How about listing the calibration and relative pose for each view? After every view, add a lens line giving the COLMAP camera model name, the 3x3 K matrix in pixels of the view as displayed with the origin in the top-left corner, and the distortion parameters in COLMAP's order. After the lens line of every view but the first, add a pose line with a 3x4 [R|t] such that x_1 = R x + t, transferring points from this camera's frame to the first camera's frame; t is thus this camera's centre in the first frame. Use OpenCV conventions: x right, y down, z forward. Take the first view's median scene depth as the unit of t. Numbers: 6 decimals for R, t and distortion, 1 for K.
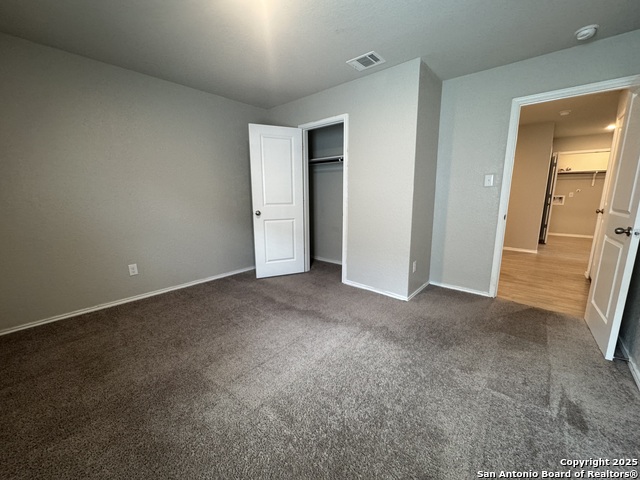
lens RADIAL K [[254.6, 0, 320.0], [0, 254.6, 240.0], [0, 0, 1]] dist [-0.001679, -0.000217]
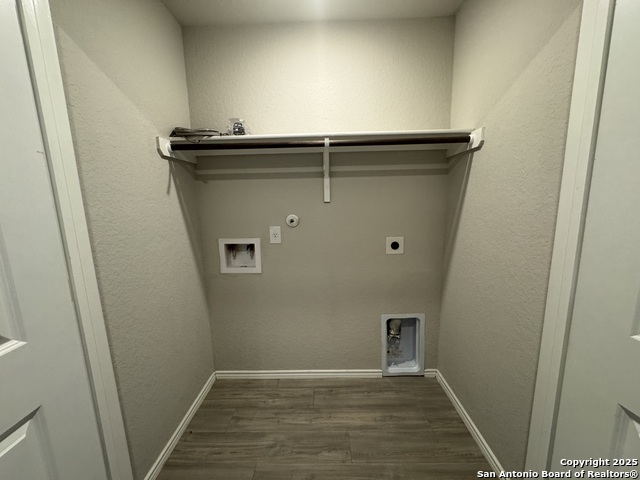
lens RADIAL K [[257.7, 0, 320.0], [0, 257.7, 240.0], [0, 0, 1]] dist [-0.001007, -0.000270]
pose [[0.766841, -0.118979, 0.630713, 0.344587], [0.138177, 0.990229, 0.018800, -0.068834], [-0.626787, 0.072733, 0.775788, 0.309073]]
